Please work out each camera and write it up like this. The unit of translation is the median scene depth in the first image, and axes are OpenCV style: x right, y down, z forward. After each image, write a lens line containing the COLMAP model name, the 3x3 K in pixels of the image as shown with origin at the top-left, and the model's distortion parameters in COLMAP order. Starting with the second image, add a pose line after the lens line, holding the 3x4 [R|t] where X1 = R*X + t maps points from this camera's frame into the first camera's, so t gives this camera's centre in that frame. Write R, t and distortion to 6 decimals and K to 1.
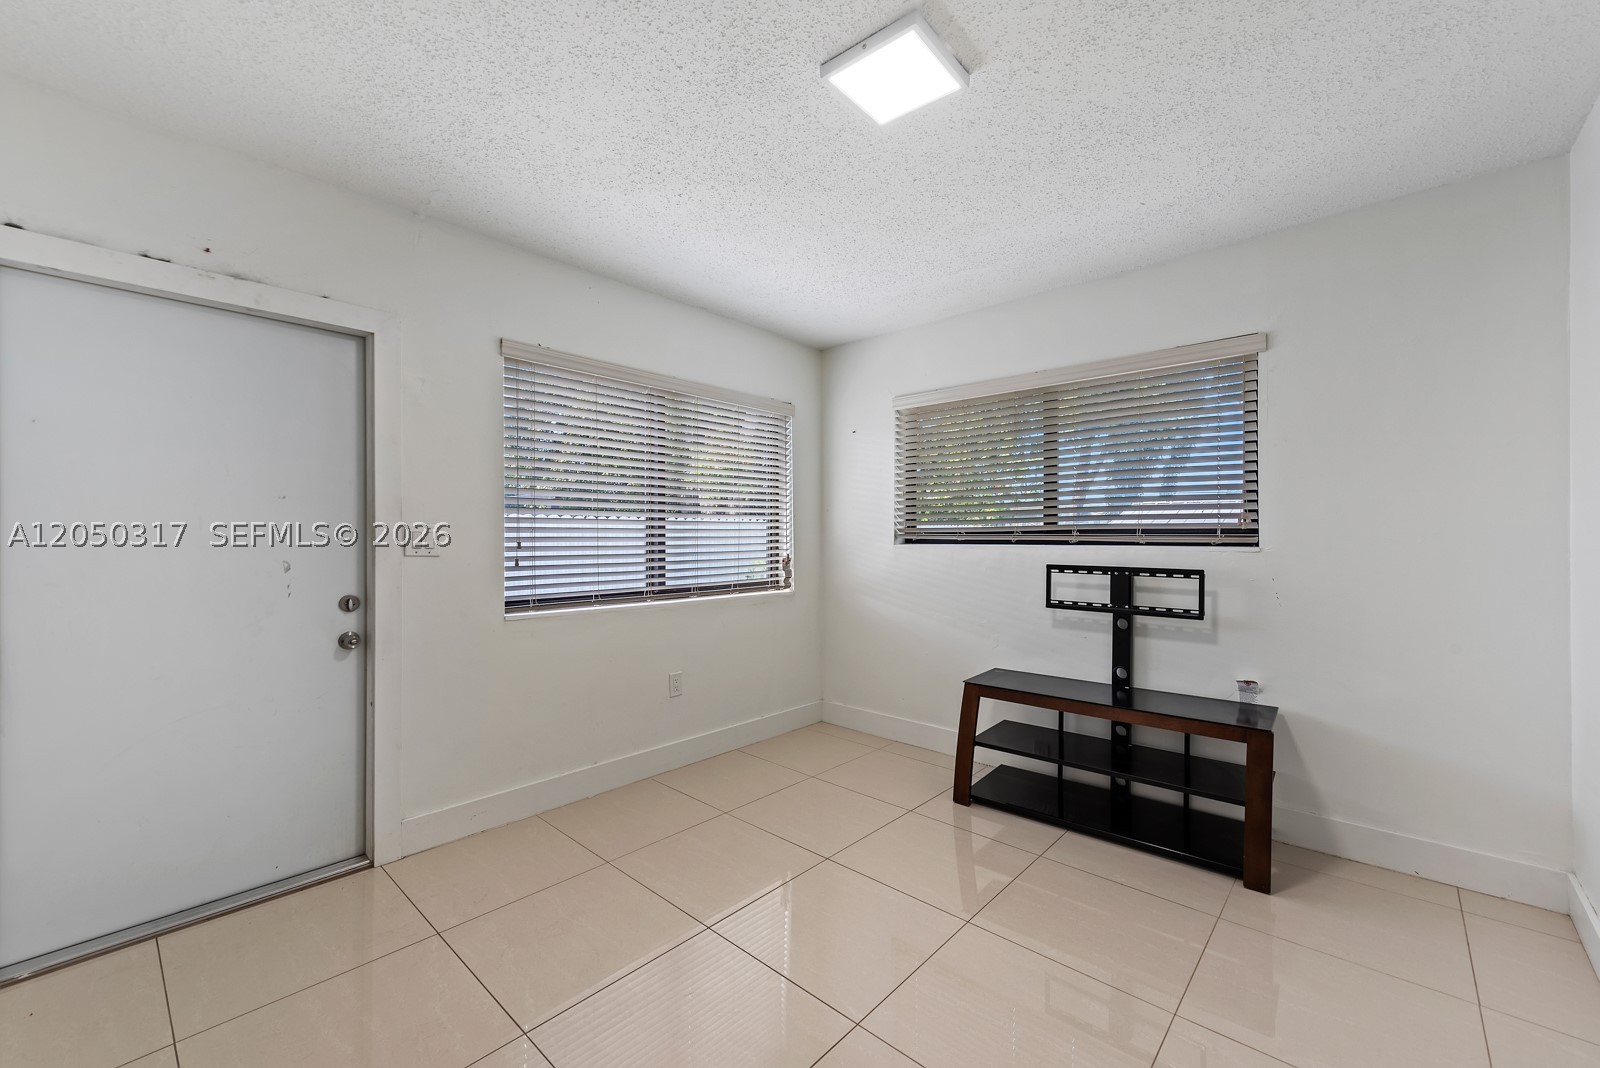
lens RADIAL K [[648.6, 0, 800.0], [0, 648.6, 534.0], [0, 0, 1]] dist [0.008497, -0.000128]
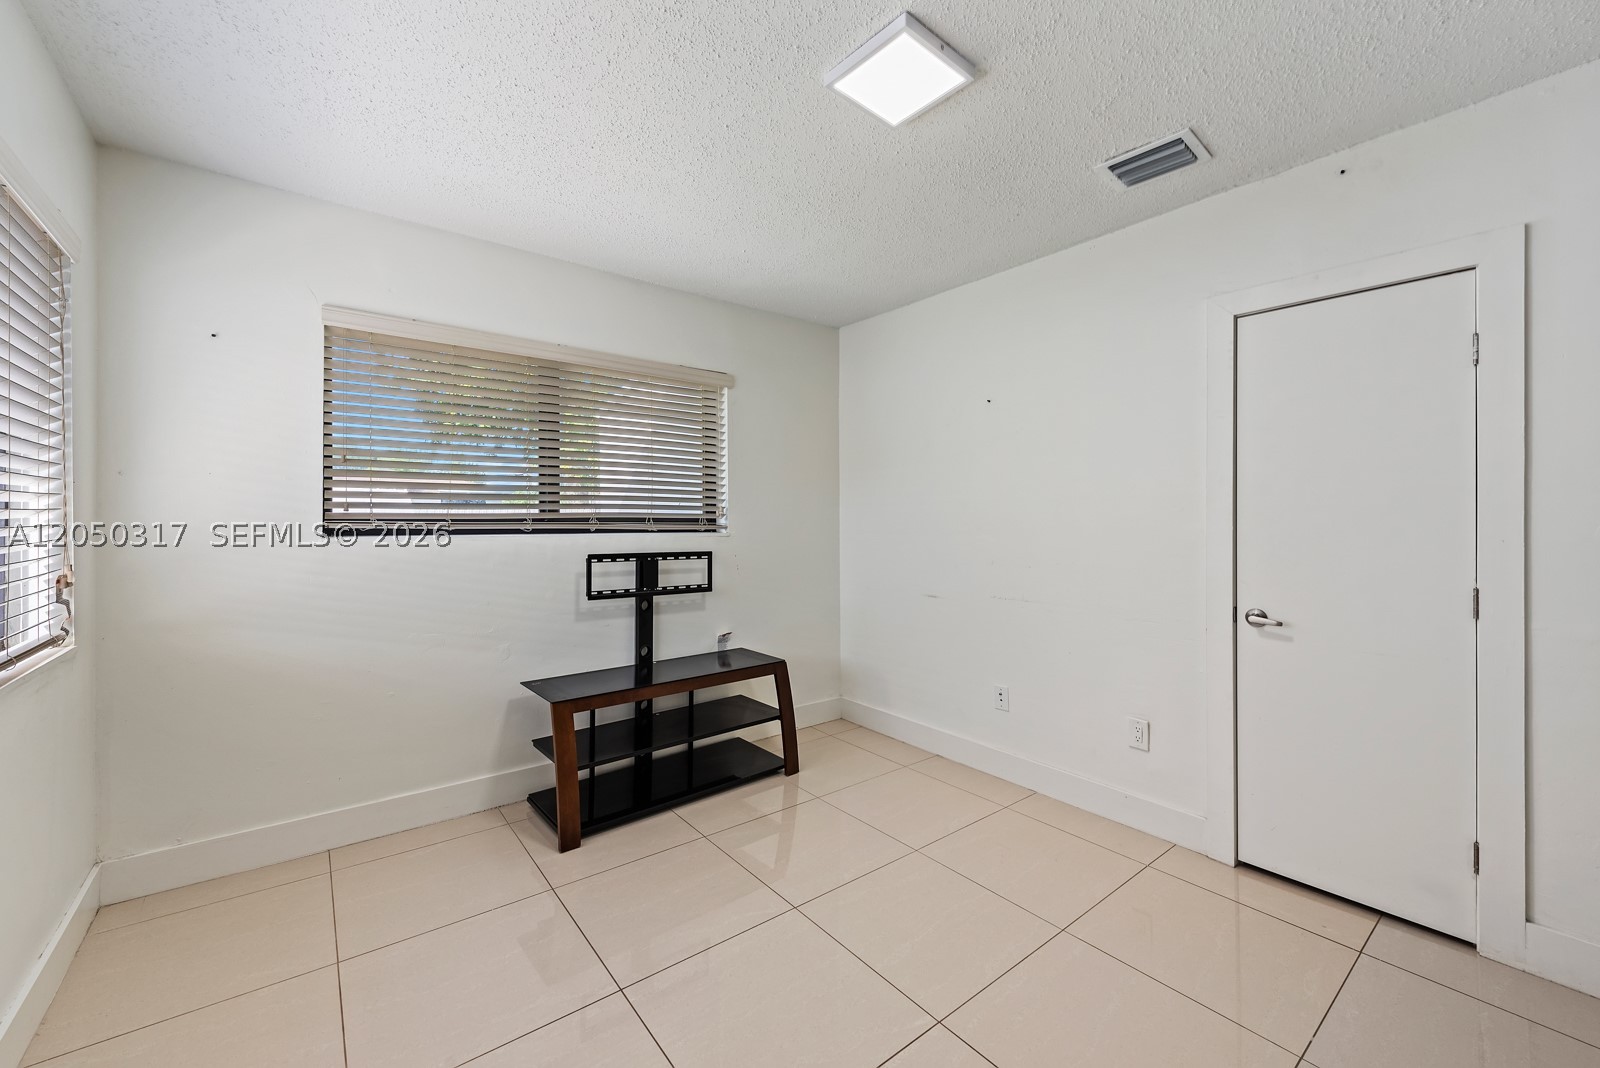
lens RADIAL K [[638.1, 0, 802.5], [0, 638.1, 523.2], [0, 0, 1]] dist [0.001527, -0.000029]
pose [[0.159117, 0.002779, 0.987256, -0.511556], [0.000039, 0.999996, -0.002821, 0.004573], [-0.987260, 0.000487, 0.159116, 0.580812]]
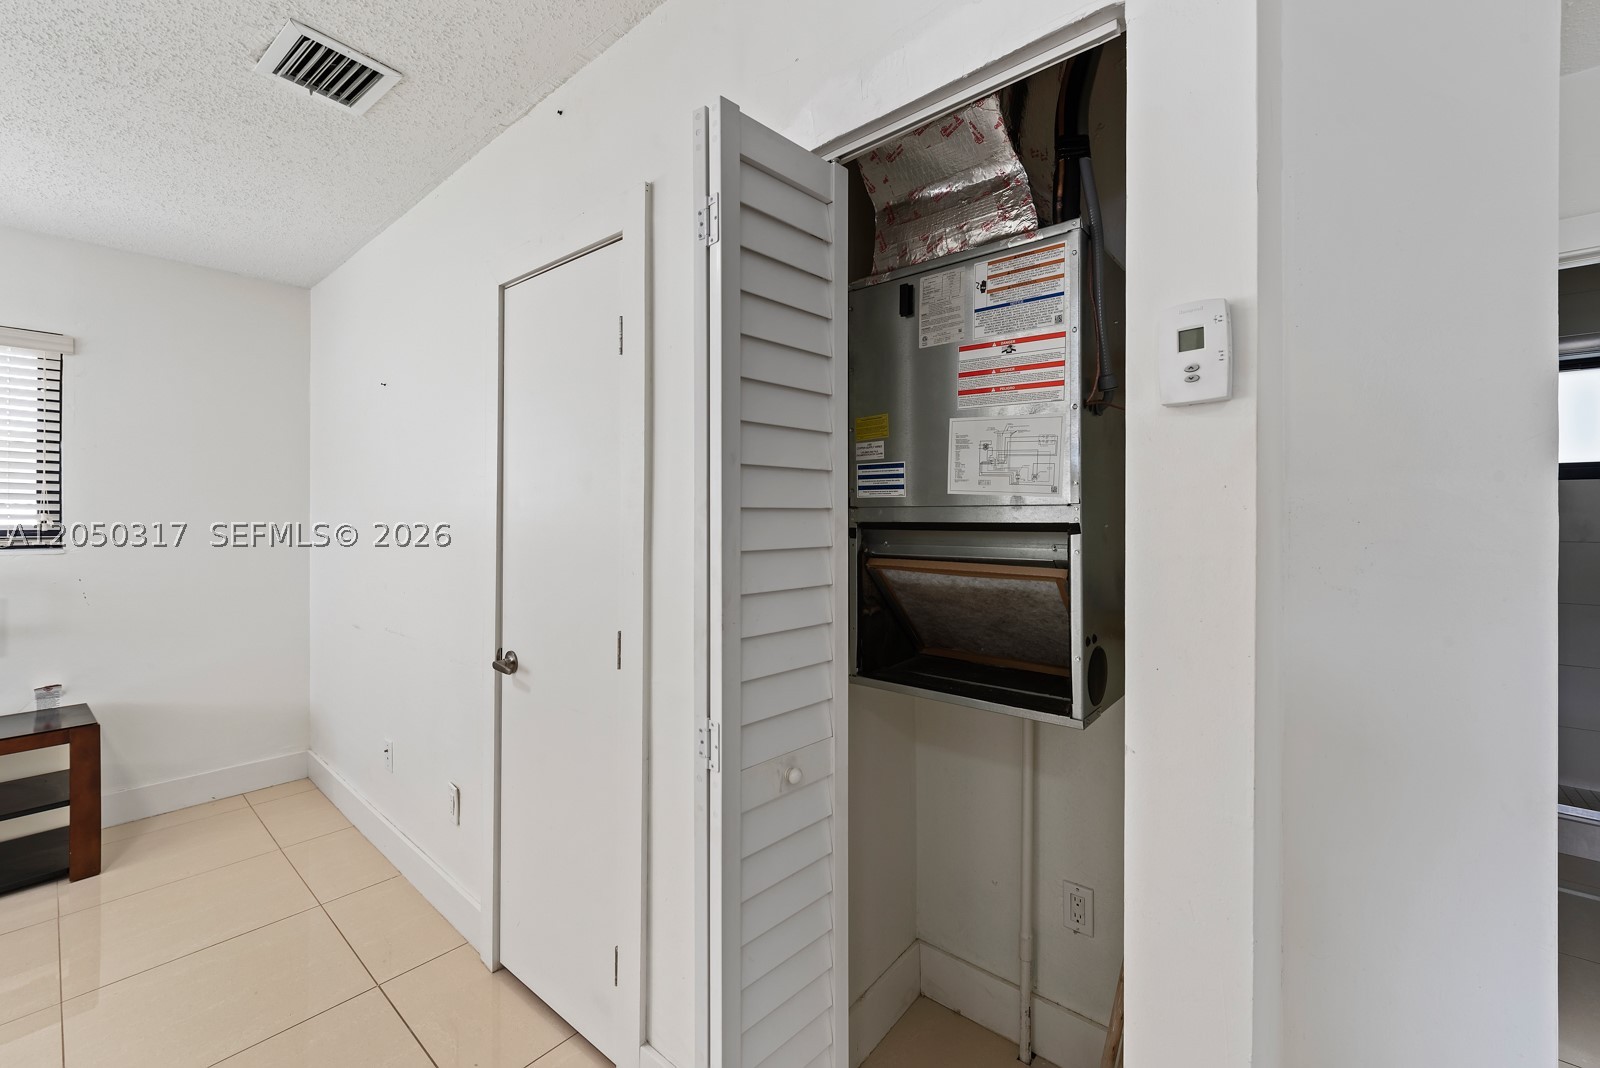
lens RADIAL K [[675.8, 0, 796.1], [0, 675.8, 520.9], [0, 0, 1]] dist [0.015367, -0.000661]
pose [[-0.014746, -0.000861, 0.999891, -0.327536], [-0.000190, 1.000000, 0.000858, -0.021419], [-0.999891, -0.000178, -0.014746, -0.096014]]
